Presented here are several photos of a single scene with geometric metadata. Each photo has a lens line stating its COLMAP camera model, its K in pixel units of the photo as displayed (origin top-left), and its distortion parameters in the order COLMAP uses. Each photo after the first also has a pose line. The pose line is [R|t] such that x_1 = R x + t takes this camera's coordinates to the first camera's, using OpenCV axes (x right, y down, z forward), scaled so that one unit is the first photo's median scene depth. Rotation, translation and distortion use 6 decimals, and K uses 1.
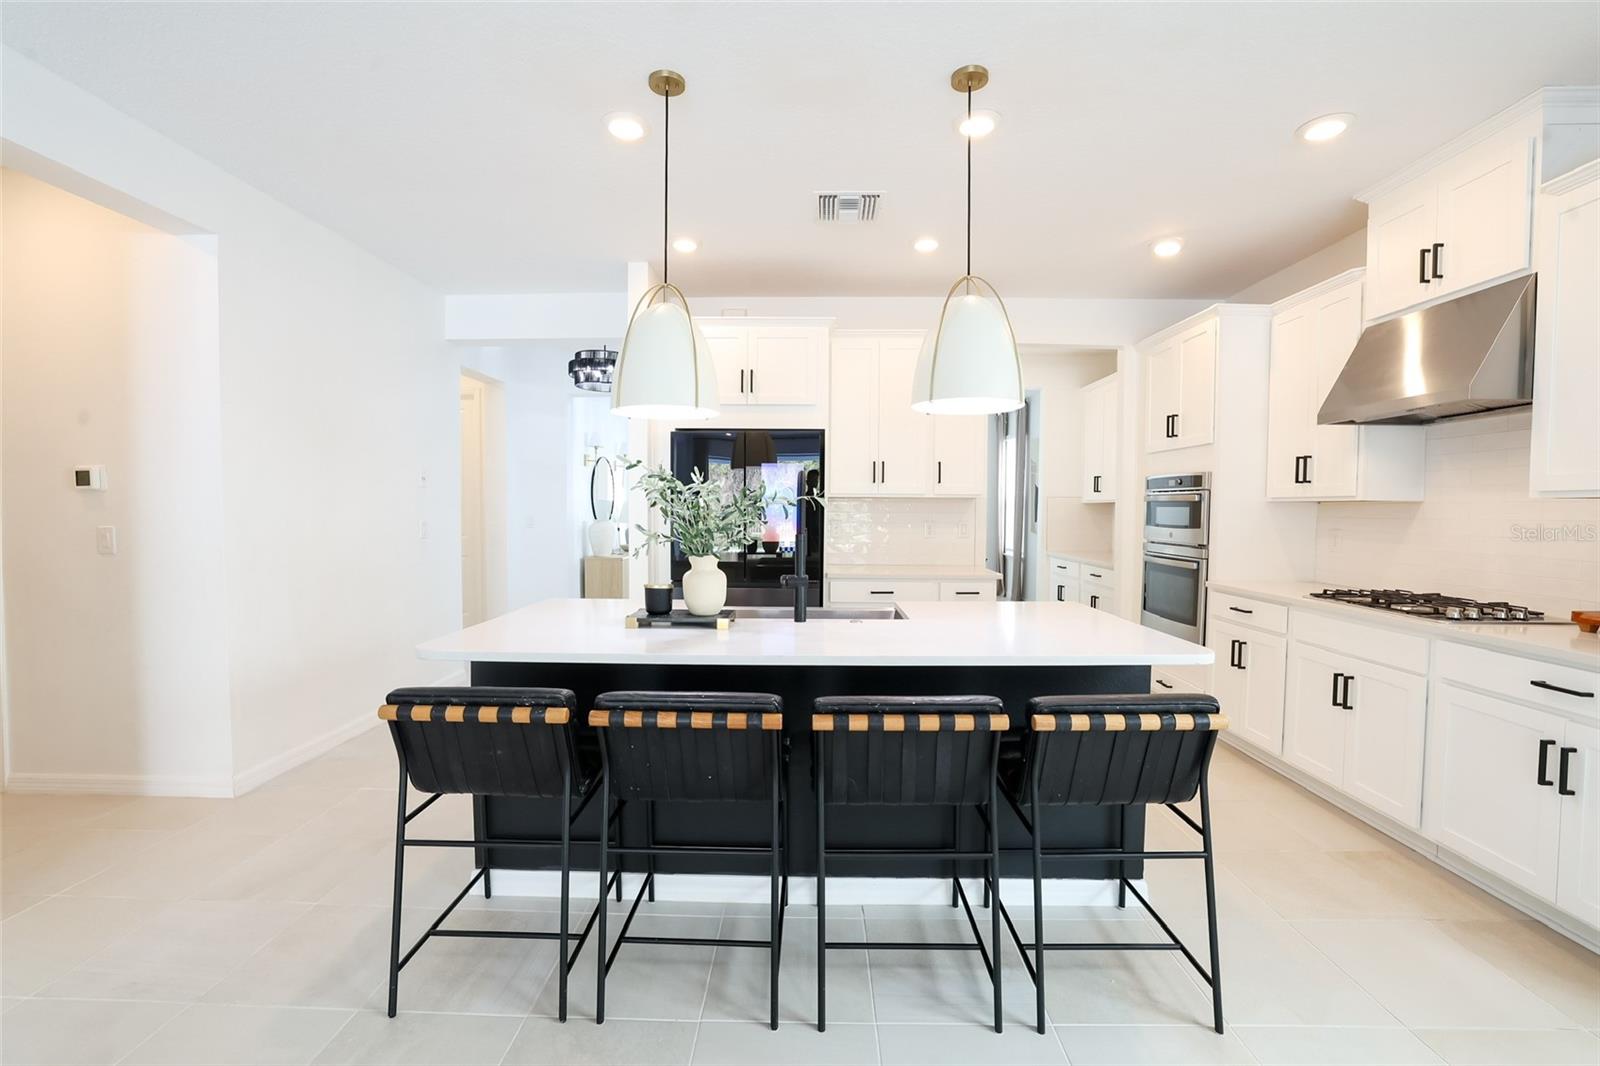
lens RADIAL K [[690.4, 0, 801.0], [0, 690.4, 532.7], [0, 0, 1]] dist [-0.044357, 0.014967]
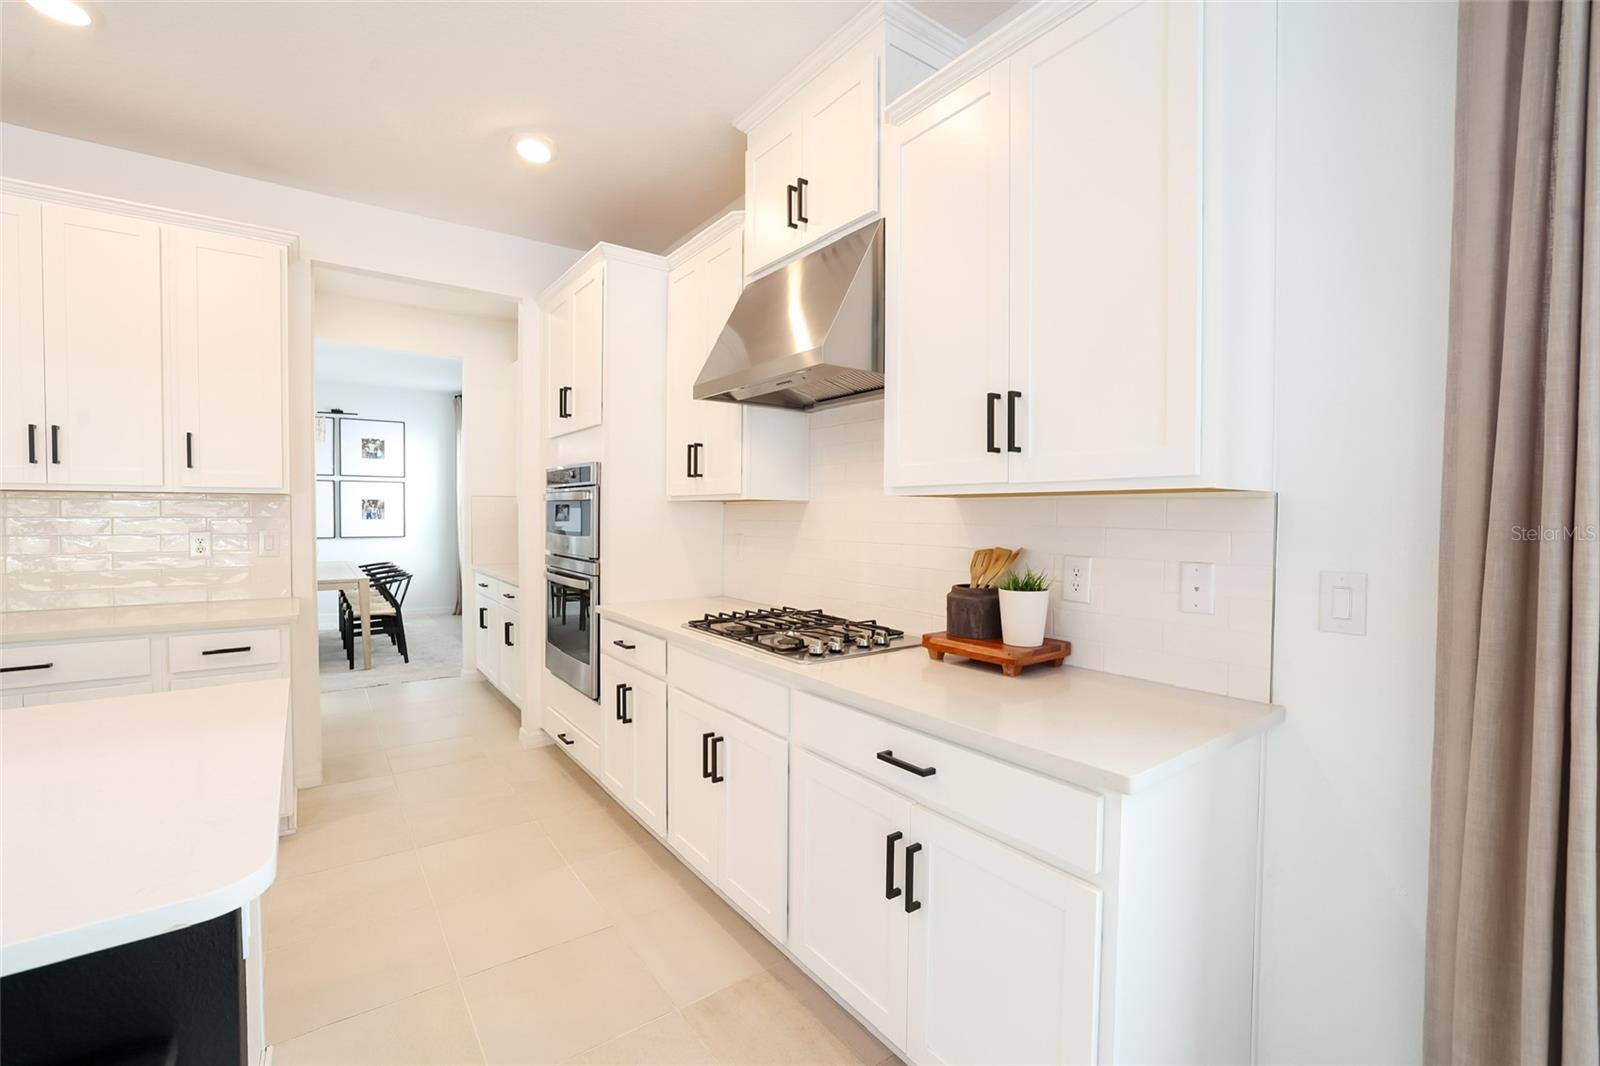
lens RADIAL K [[690.4, 0, 800.5], [0, 690.4, 532.2], [0, 0, 1]] dist [-0.044357, 0.014967]
pose [[0.797801, -0.016853, 0.602686, 0.404491], [0.020278, 0.999794, 0.001115, -0.008767], [-0.602580, 0.011332, 0.797978, 0.318114]]
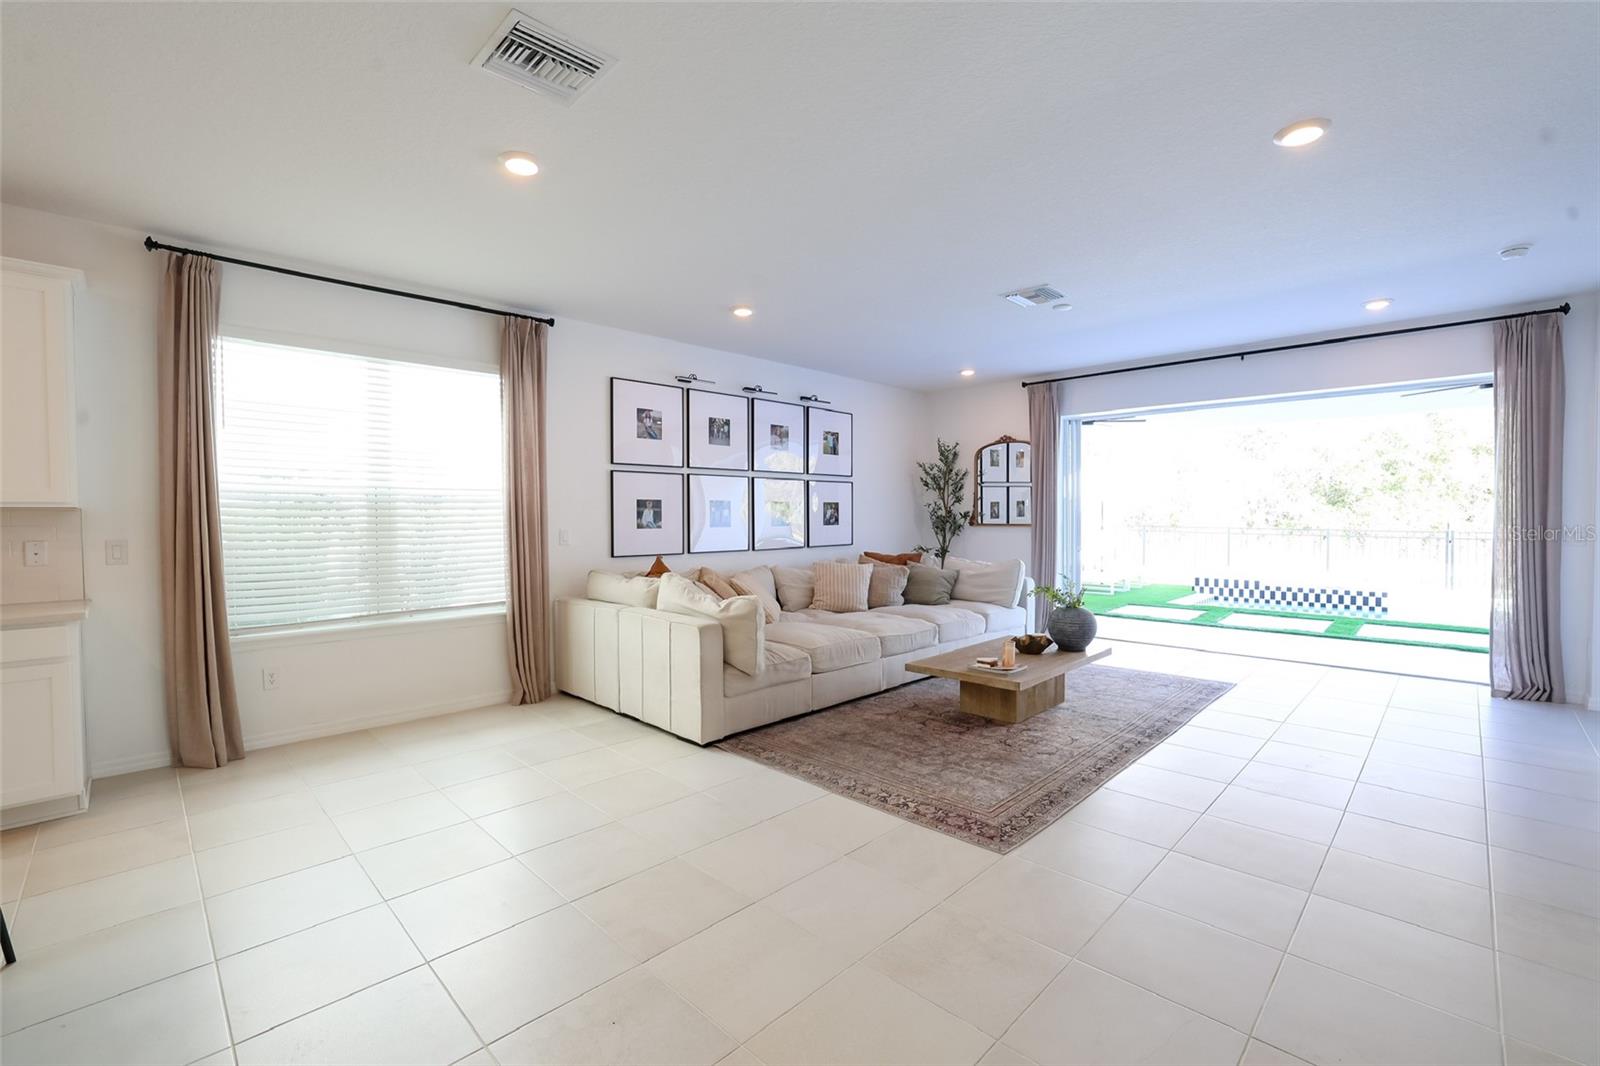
lens RADIAL K [[690.4, 0, 796.4], [0, 690.4, 532.1], [0, 0, 1]] dist [-0.044357, 0.014967]
pose [[-0.720830, -0.019997, 0.692823, -0.648610], [0.025332, 0.998156, 0.055166, -0.021869], [-0.692649, 0.057316, -0.718994, 0.473545]]
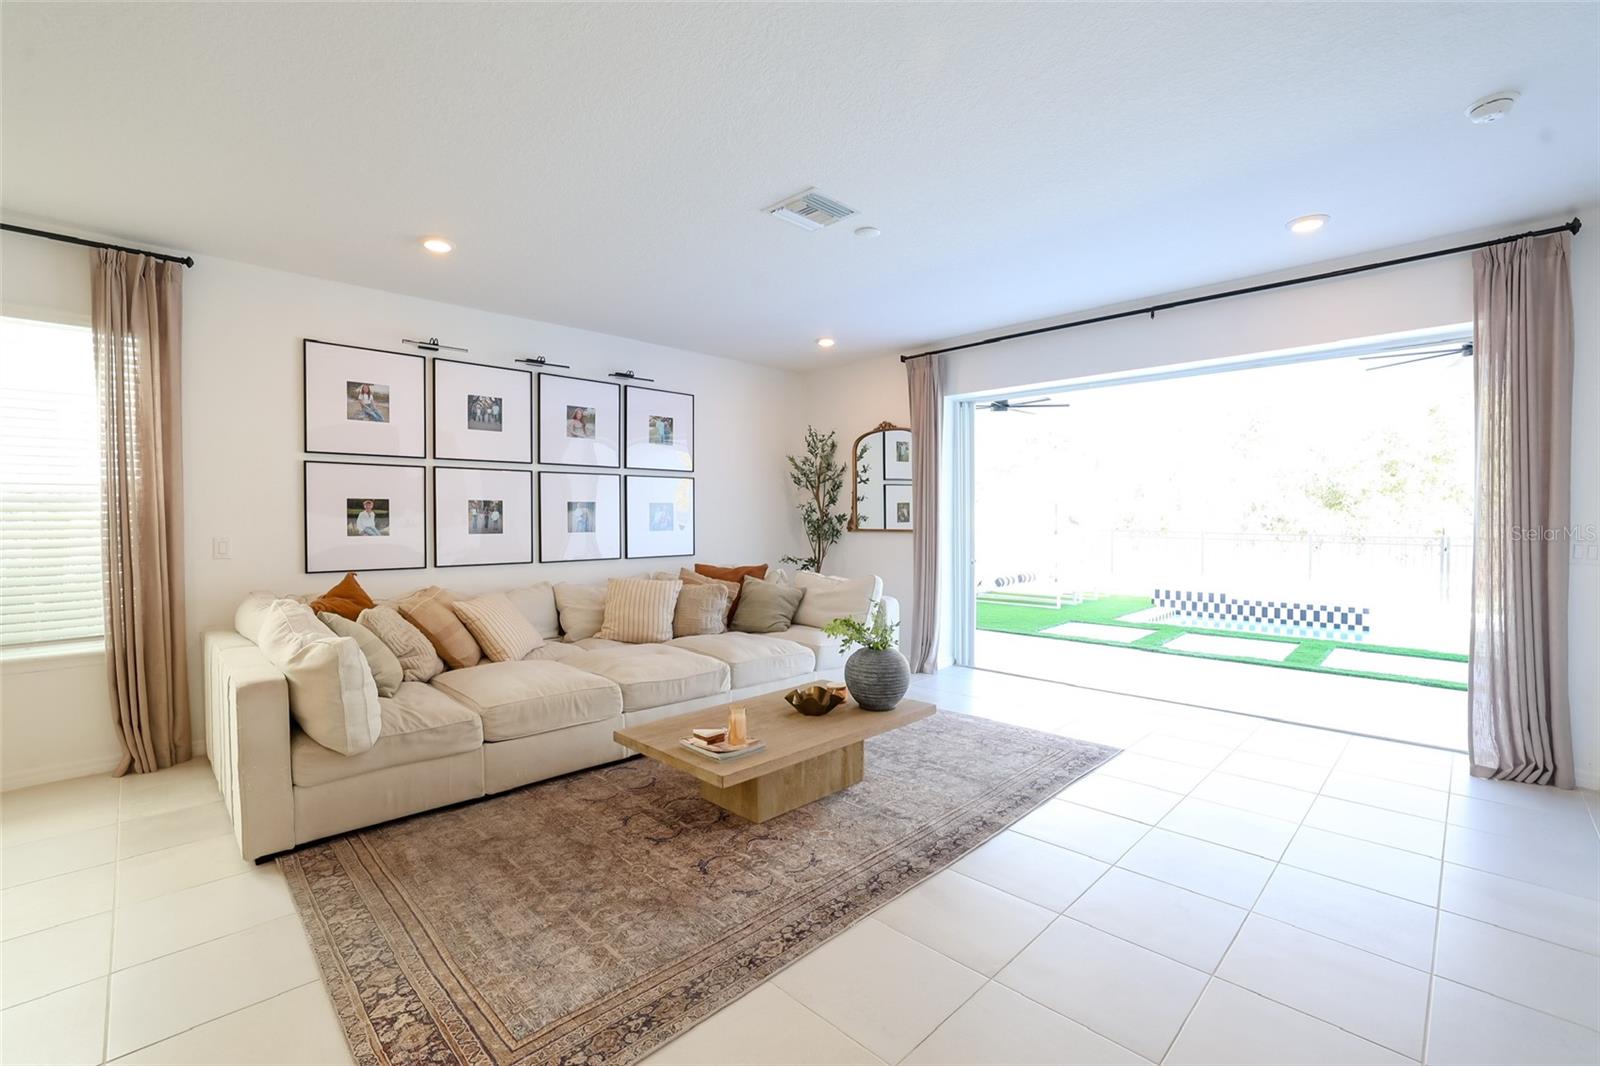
lens RADIAL K [[690.4, 0, 796.4], [0, 690.4, 531.8], [0, 0, 1]] dist [-0.044357, 0.014967]
pose [[-0.715145, -0.018485, 0.698731, -0.712591], [0.024046, 0.998408, 0.051023, 0.001140], [-0.698562, 0.053291, -0.713562, -0.199830]]
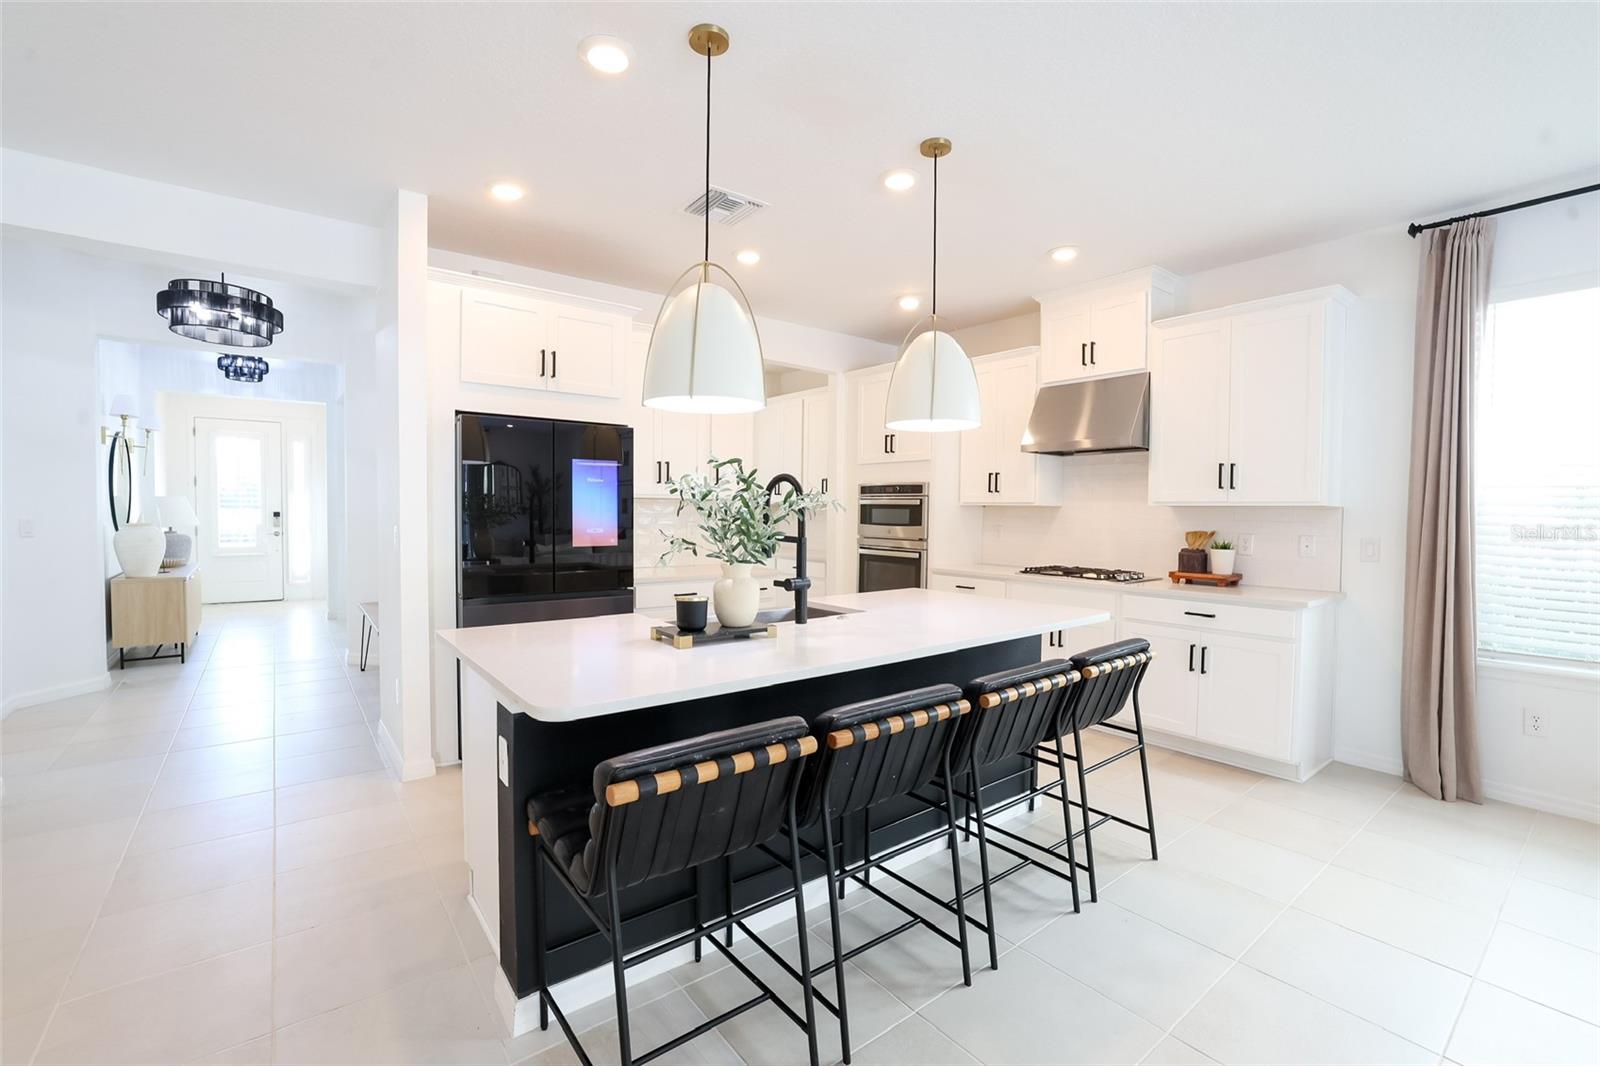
lens RADIAL K [[690.4, 0, 799.9], [0, 690.4, 532.1], [0, 0, 1]] dist [-0.044357, 0.014967]
pose [[0.776871, -0.017819, 0.629407, -0.530108], [0.017410, 0.999825, 0.006817, -0.009886], [-0.629419, 0.005662, 0.777046, 0.175578]]
